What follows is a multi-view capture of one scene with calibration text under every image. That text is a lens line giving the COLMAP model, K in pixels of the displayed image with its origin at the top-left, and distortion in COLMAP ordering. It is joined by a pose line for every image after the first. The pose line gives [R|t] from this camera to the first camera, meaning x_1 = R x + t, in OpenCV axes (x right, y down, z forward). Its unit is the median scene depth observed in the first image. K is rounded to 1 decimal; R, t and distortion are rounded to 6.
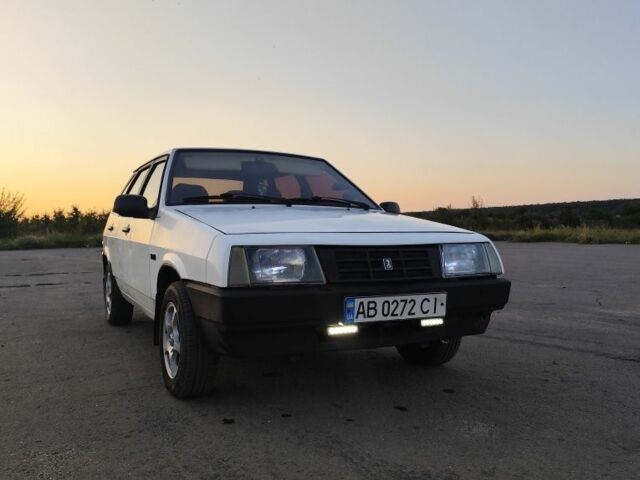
lens RADIAL K [[569.2, 0, 320.0], [0, 569.2, 240.0], [0, 0, 1]] dist [0.001950, 0.002873]
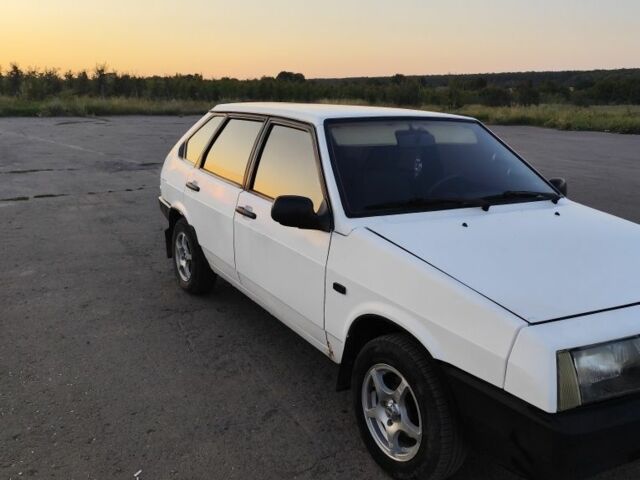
lens RADIAL K [[569.2, 0, 320.0], [0, 569.2, 240.0], [0, 0, 1]] dist [0.001950, 0.002873]
pose [[0.996367, 0.010327, 0.084538, -0.121115], [-0.029536, 0.972916, 0.229262, -0.066660], [-0.079881, -0.230926, 0.969687, 0.083989]]
